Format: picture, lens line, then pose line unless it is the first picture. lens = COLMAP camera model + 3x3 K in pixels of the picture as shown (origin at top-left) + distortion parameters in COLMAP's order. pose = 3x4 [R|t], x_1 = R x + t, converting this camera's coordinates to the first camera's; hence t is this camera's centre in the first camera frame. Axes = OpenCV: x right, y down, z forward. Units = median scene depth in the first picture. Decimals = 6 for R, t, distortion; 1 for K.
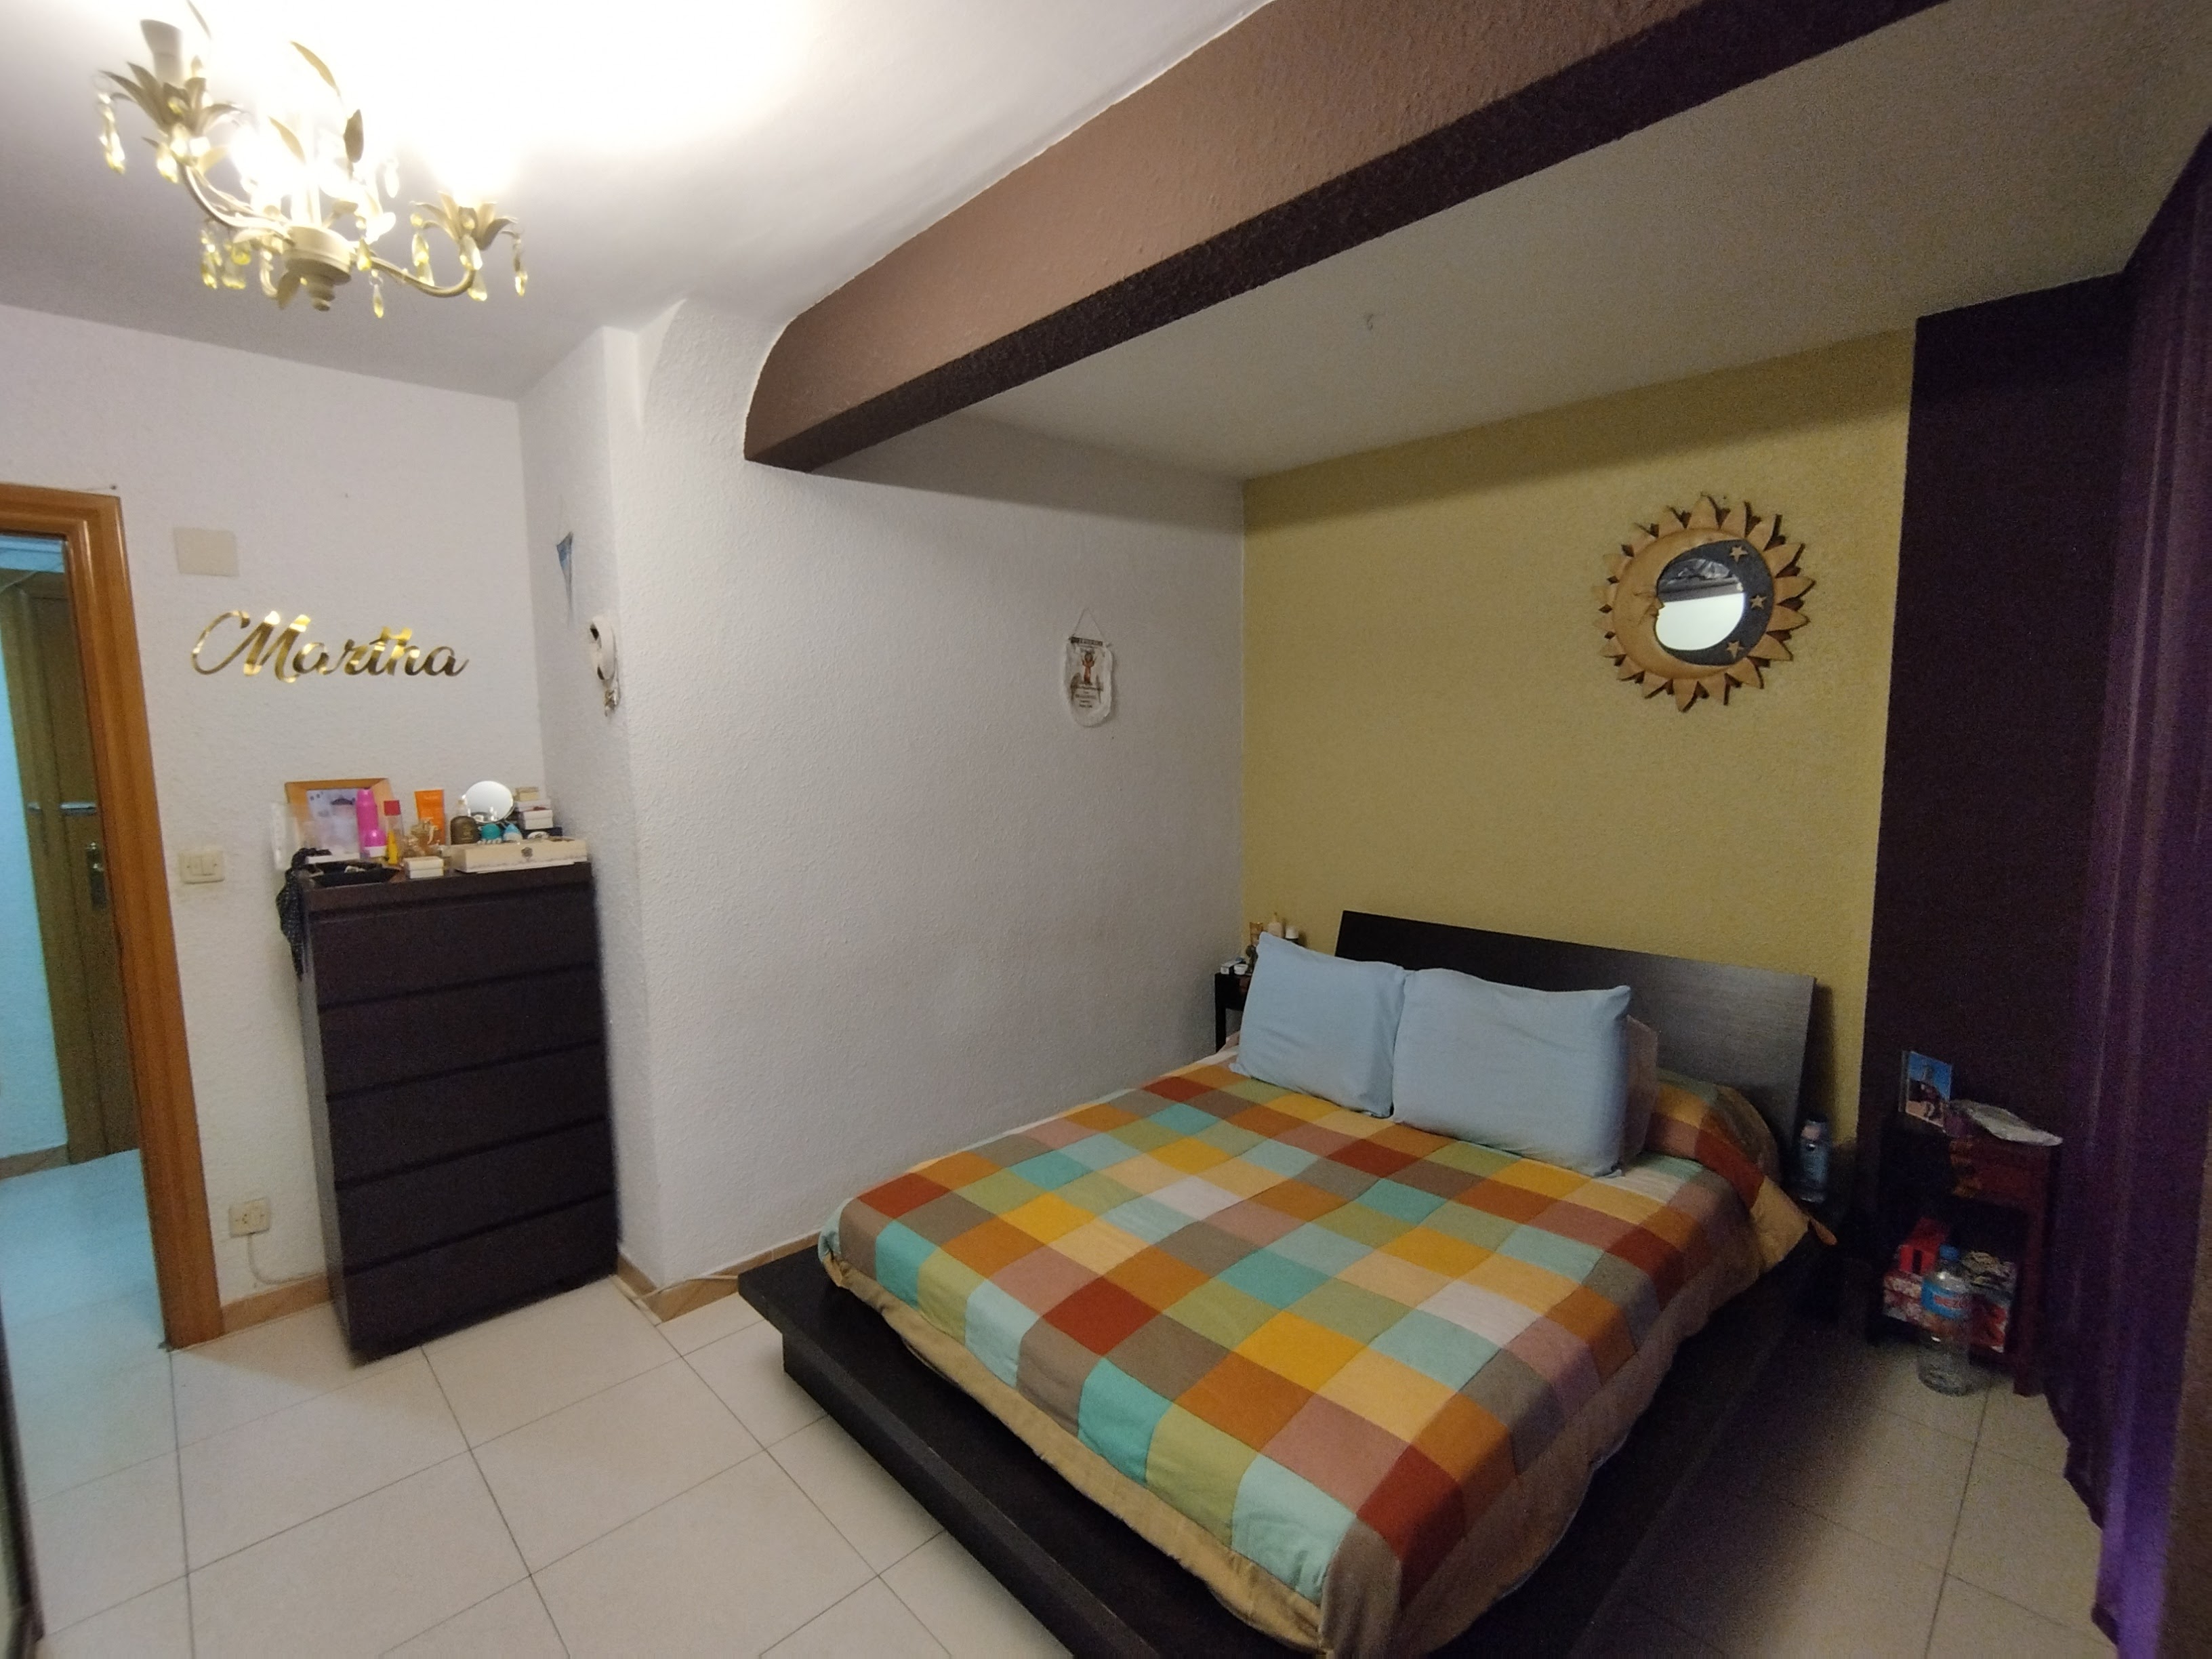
lens RADIAL K [[1006.5, 0, 1107.2], [0, 1006.5, 833.7], [0, 0, 1]] dist [-0.005033, -0.000157]
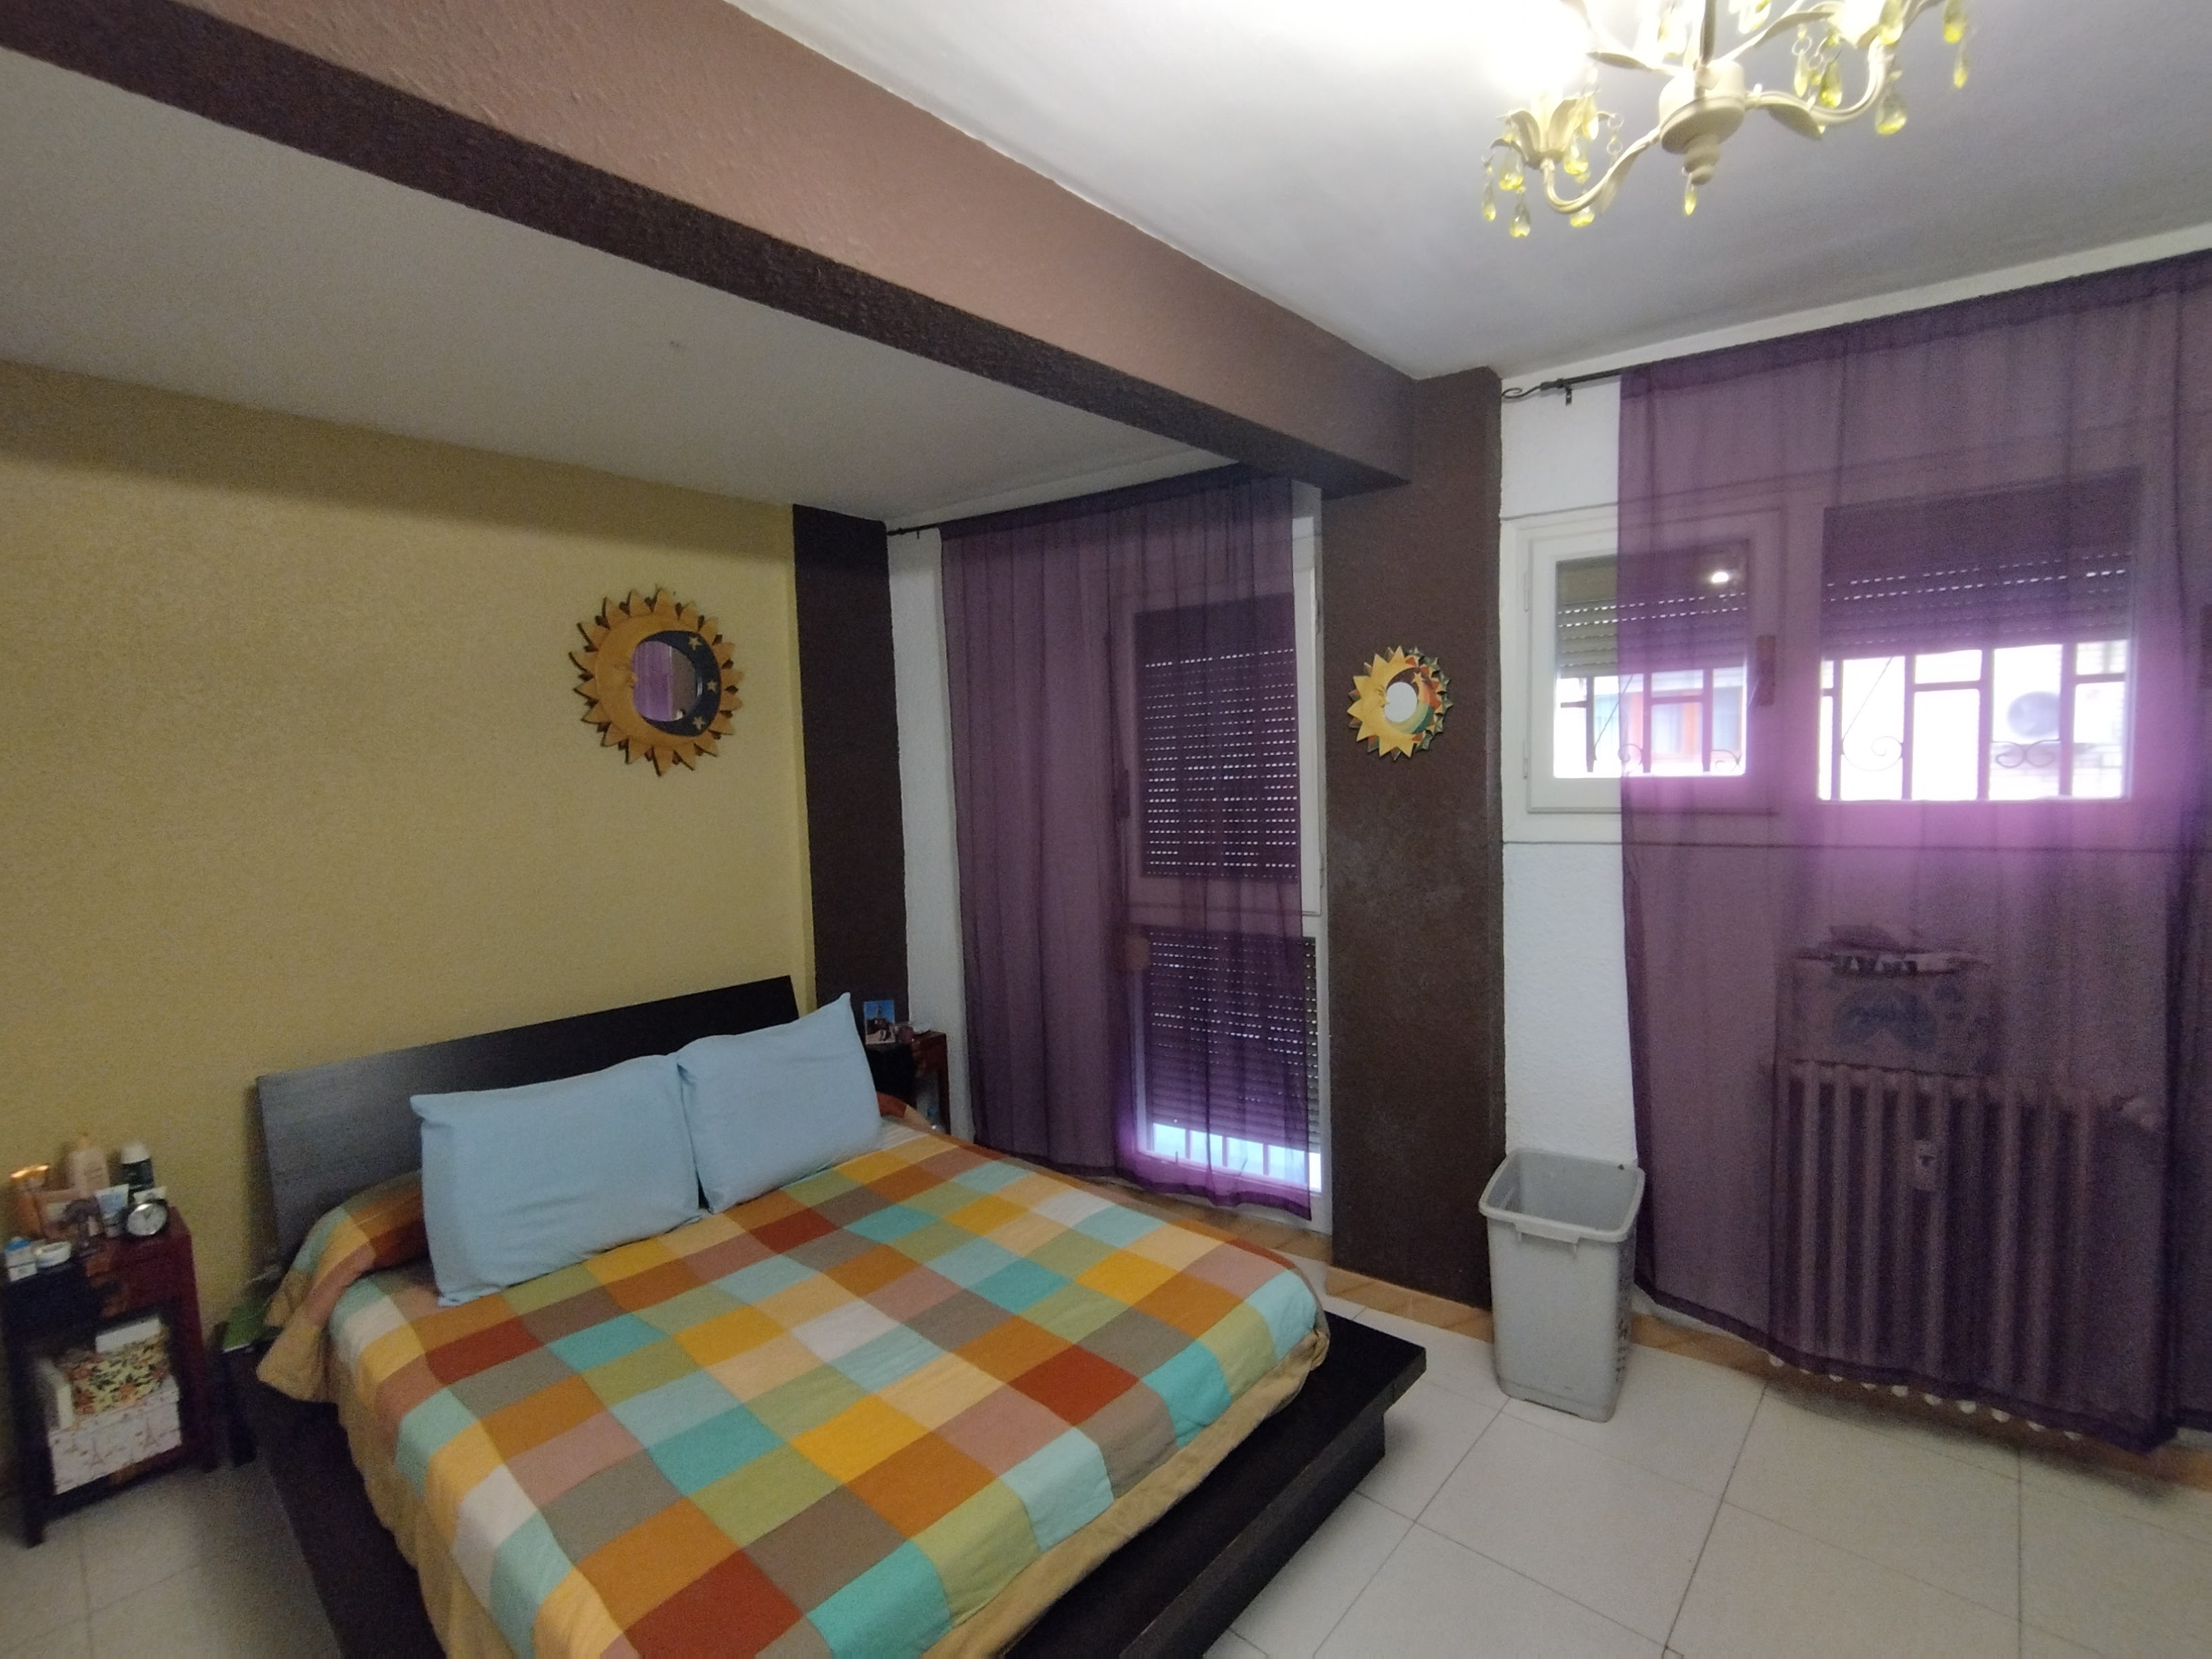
lens RADIAL K [[1006.5, 0, 1107.2], [0, 1006.5, 833.7], [0, 0, 1]] dist [-0.005033, -0.000157]
pose [[-0.066977, -0.049238, 0.996539, -0.691094], [0.140475, 0.988368, 0.058276, -0.064386], [-0.987816, 0.143892, -0.059281, 0.705441]]
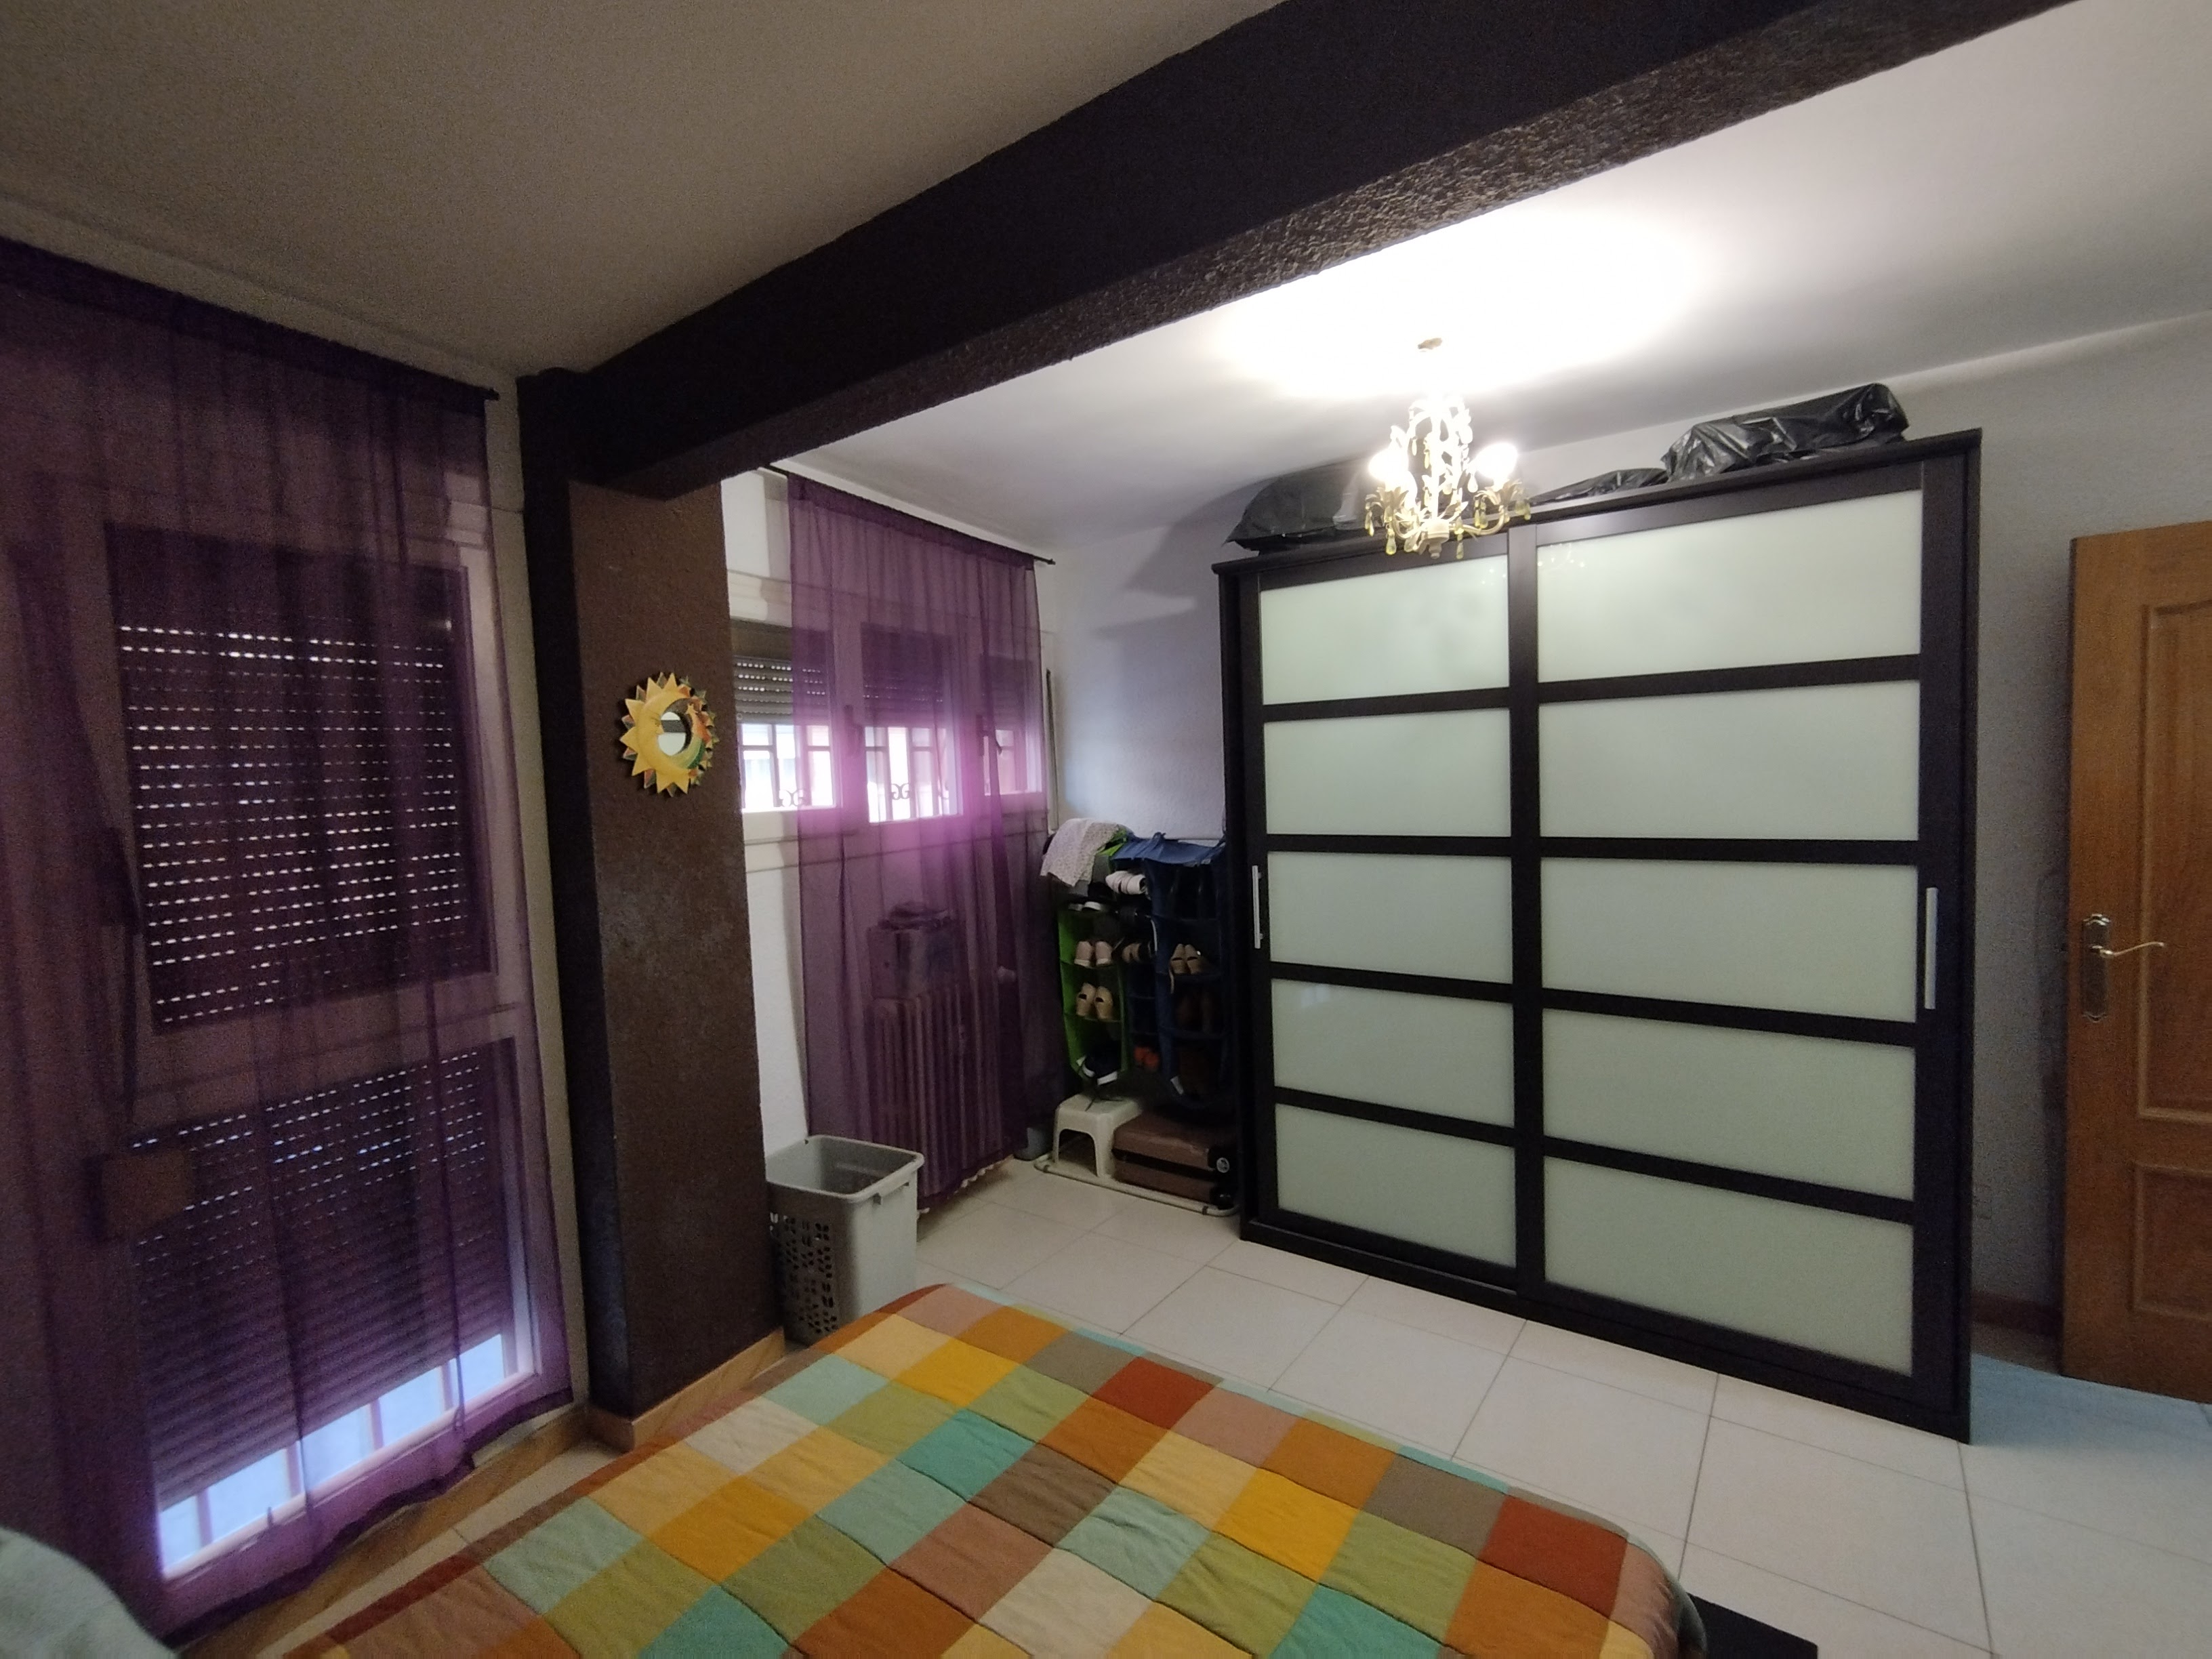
lens RADIAL K [[1006.5, 0, 1107.2], [0, 1006.5, 833.7], [0, 0, 1]] dist [-0.005033, -0.000157]
pose [[-0.984104, 0.065069, -0.165242, 0.119189], [0.035482, 0.983740, 0.176057, -0.159918], [0.174011, 0.167395, -0.970412, 1.366577]]
